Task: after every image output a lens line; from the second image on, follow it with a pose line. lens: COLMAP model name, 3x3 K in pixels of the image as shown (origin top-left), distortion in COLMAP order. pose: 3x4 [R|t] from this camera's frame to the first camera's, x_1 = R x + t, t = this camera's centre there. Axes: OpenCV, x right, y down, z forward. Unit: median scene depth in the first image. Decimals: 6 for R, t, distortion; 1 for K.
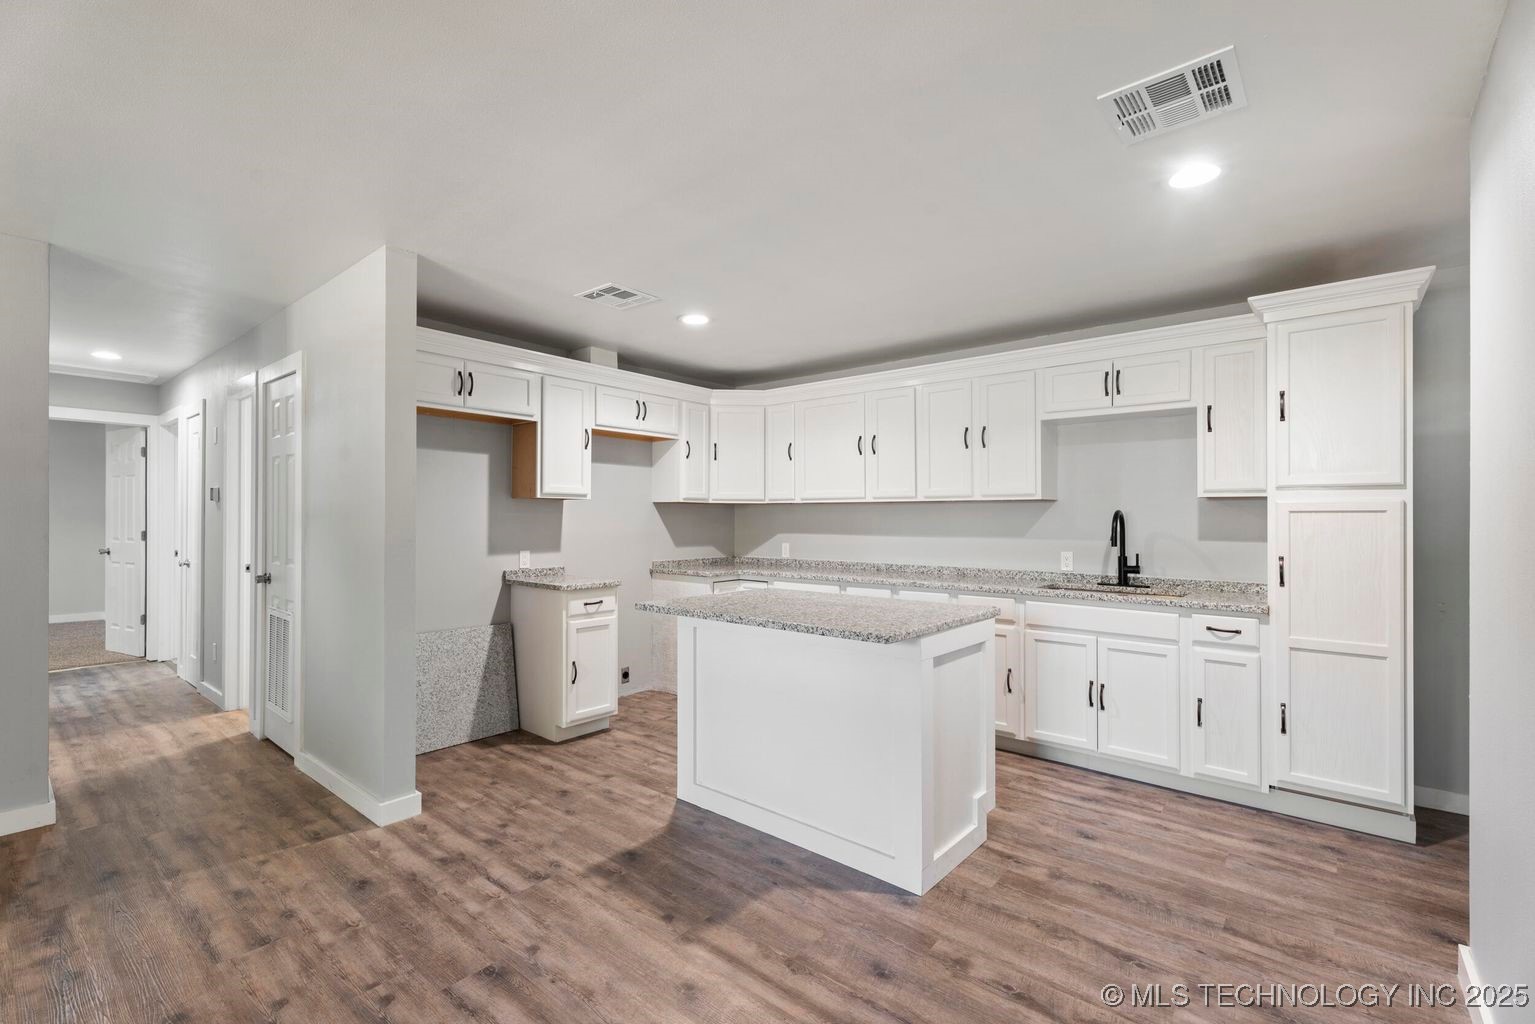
lens RADIAL K [[660.6, 0, 771.4], [0, 660.6, 531.1], [0, 0, 1]] dist [0.001427, 0.005205]
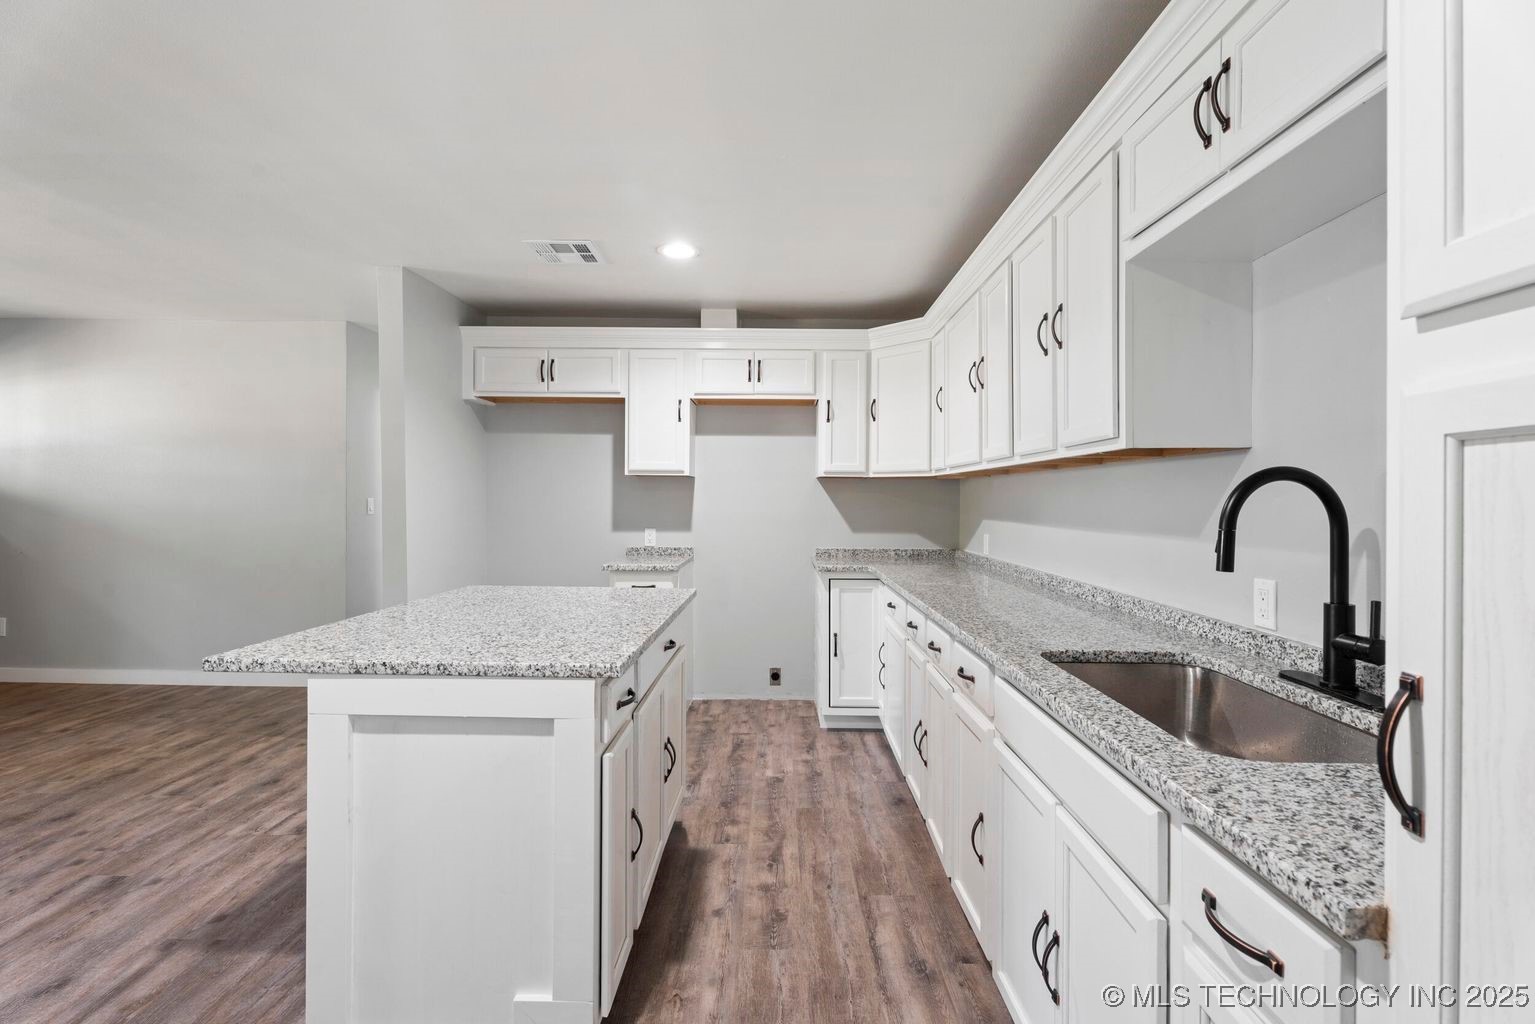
lens RADIAL K [[677.1, 0, 775.0], [0, 677.1, 514.0], [0, 0, 1]] dist [-0.000806, -0.000590]
pose [[0.643342, 0.018269, -0.765361, 0.605039], [-0.019469, 0.999782, 0.007500, -0.004399], [0.765332, 0.010076, 0.643557, 0.556216]]
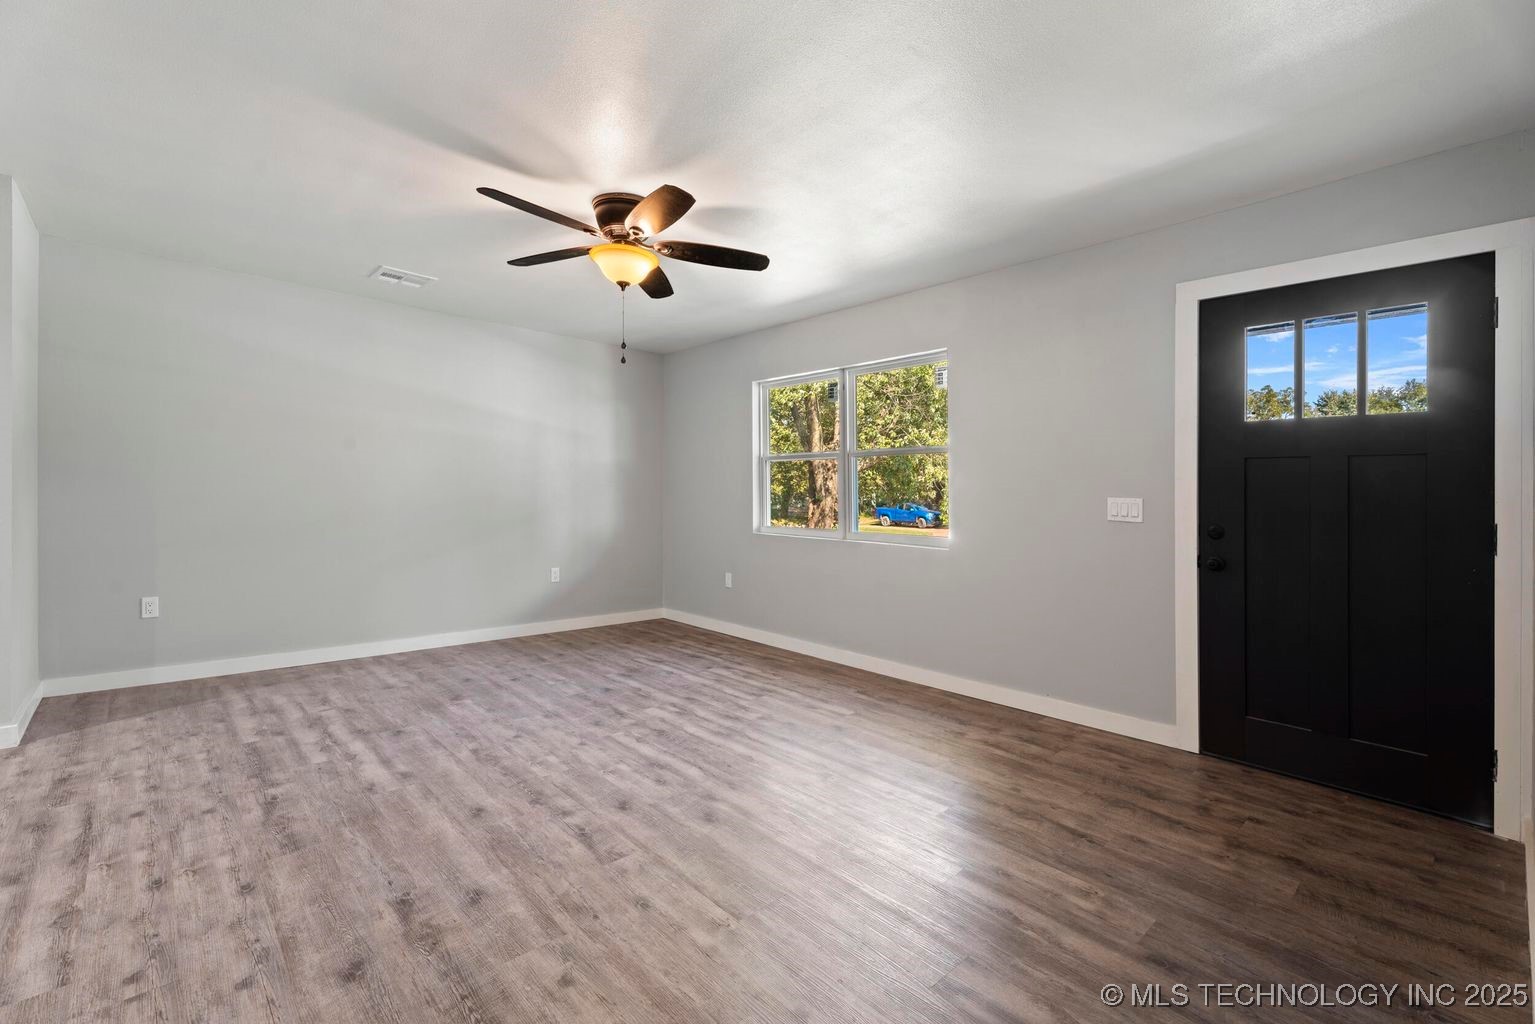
lens RADIAL K [[679.1, 0, 793.1], [0, 679.1, 480.6], [0, 0, 1]] dist [0.000502, 0.000051]
pose [[-0.992896, -0.021770, 0.116978, -0.719292], [-0.022209, 0.999750, -0.002454, 0.014973], [-0.116895, -0.005034, -0.993131, 0.840427]]
